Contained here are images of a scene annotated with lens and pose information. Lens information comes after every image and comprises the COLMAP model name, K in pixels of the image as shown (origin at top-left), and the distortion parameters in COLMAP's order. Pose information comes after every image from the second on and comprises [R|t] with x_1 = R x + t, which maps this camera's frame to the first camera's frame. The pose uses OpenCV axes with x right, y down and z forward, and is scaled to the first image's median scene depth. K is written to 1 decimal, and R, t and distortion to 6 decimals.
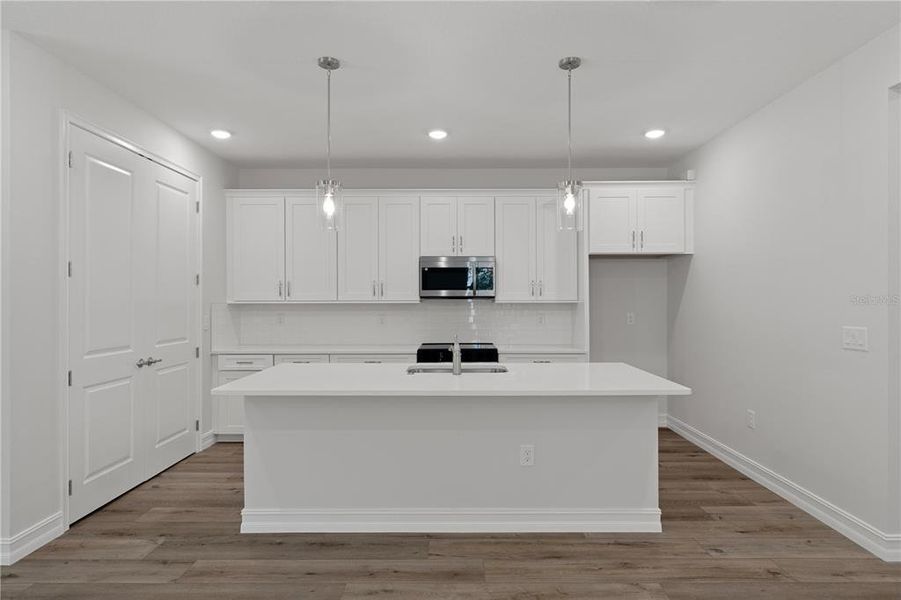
lens RADIAL K [[510.4, 0, 454.1], [0, 510.4, 299.4], [0, 0, 1]] dist [0.001896, 0.000155]
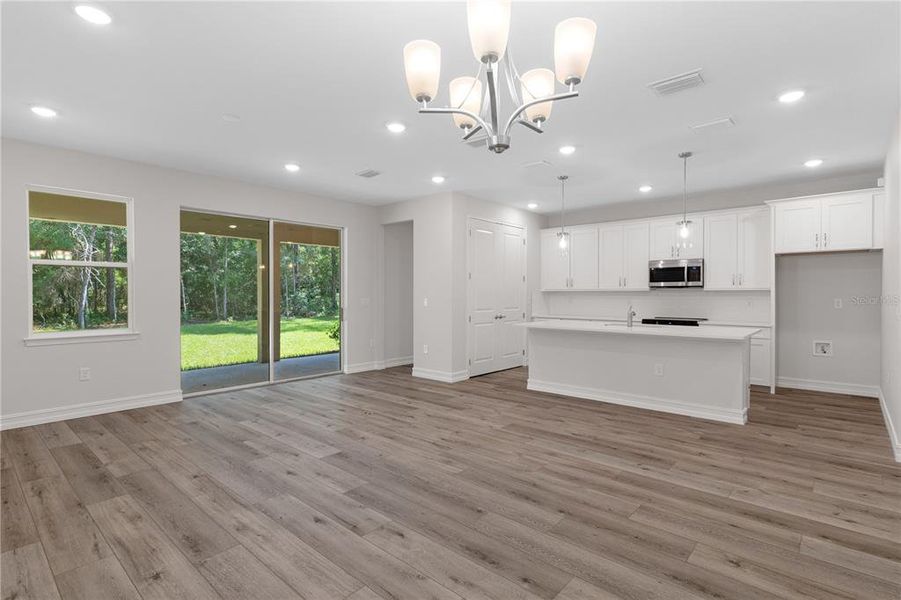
lens RADIAL K [[439.8, 0, 454.4], [0, 439.8, 297.5], [0, 0, 1]] dist [0.004092, -0.001330]
pose [[0.751410, 0.008034, -0.659787, 0.389922], [-0.001319, 0.999942, 0.010674, 0.015148], [0.659835, -0.007150, 0.751377, -0.427205]]
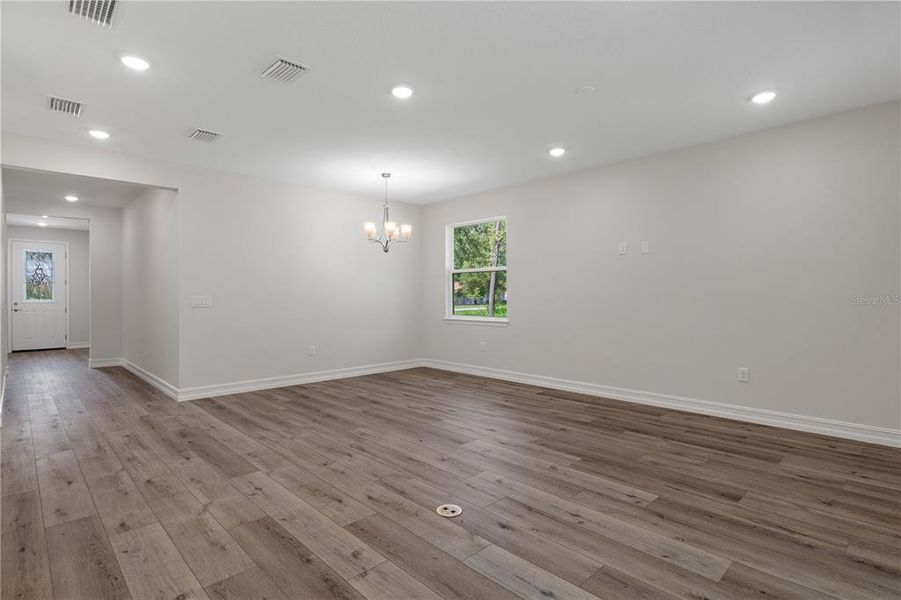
lens RADIAL K [[455.7, 0, 450.5], [0, 455.7, 300.0], [0, 0, 1]] dist [-0.000561, -0.000585]
pose [[-0.693403, -0.002915, 0.720544, -0.750542], [0.004669, 0.999953, 0.008538, 0.032436], [-0.720535, 0.009284, -0.693357, 0.518777]]
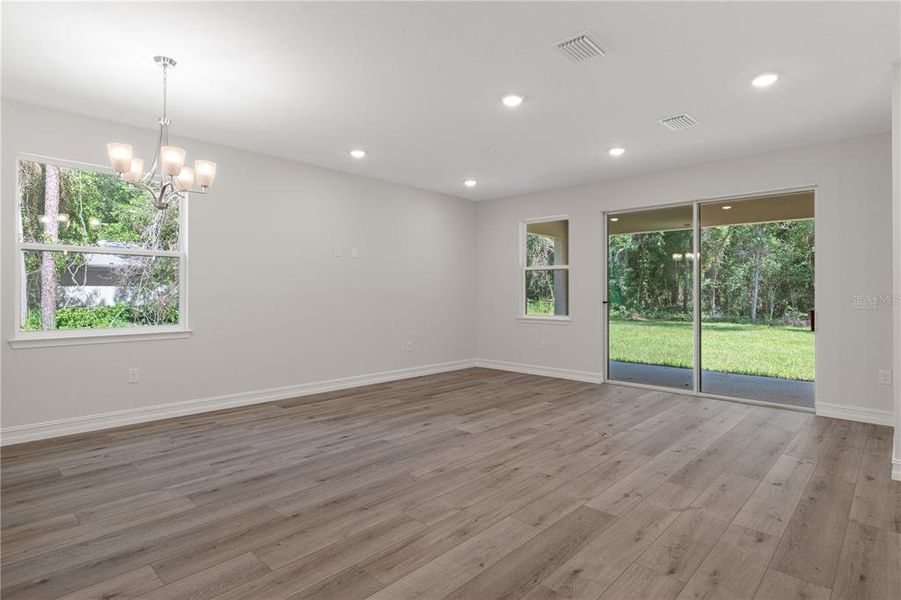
lens RADIAL K [[471.3, 0, 454.0], [0, 471.3, 294.2], [0, 0, 1]] dist [-0.001253, -0.000365]
pose [[-0.685752, 0.001248, -0.727834, 0.400150], [-0.001137, 0.999995, 0.002785, 0.029353], [0.727835, 0.002737, -0.685747, 0.535613]]
